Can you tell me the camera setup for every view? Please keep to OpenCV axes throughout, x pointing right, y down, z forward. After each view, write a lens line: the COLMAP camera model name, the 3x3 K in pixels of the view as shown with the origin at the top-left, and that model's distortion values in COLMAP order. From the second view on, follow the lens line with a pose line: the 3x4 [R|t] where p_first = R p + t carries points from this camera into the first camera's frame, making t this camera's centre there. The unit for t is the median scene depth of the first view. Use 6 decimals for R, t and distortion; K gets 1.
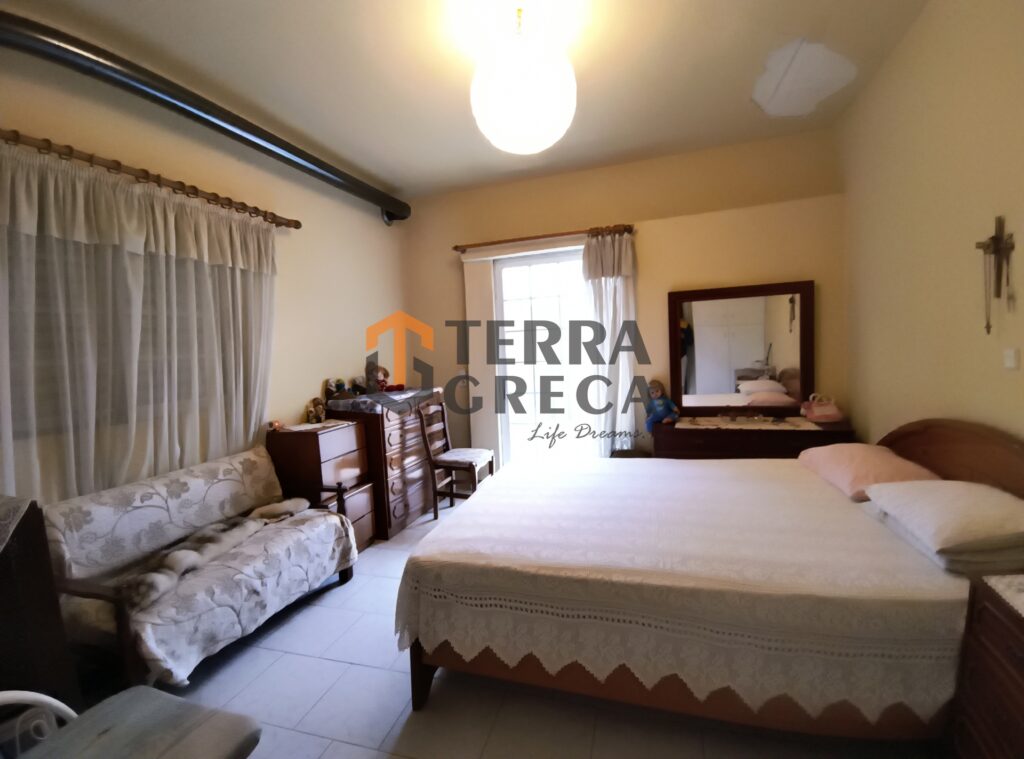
lens RADIAL K [[459.1, 0, 512.0], [0, 459.1, 379.5], [0, 0, 1]] dist [0.001372, -0.021005]
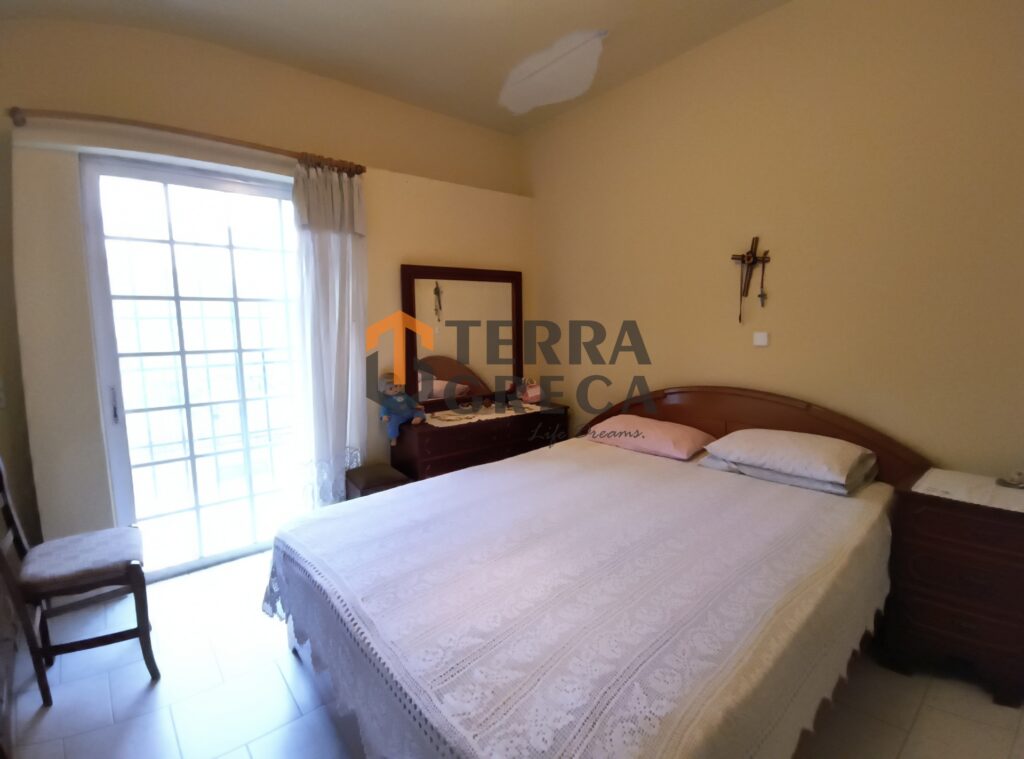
lens RADIAL K [[469.6, 0, 529.8], [0, 469.6, 374.1], [0, 0, 1]] dist [0.030760, -0.023092]
pose [[0.555759, -0.051633, 0.829739, -0.324410], [0.049724, 0.998347, 0.028820, -0.010382], [-0.829855, 0.025242, 0.557407, 0.466817]]
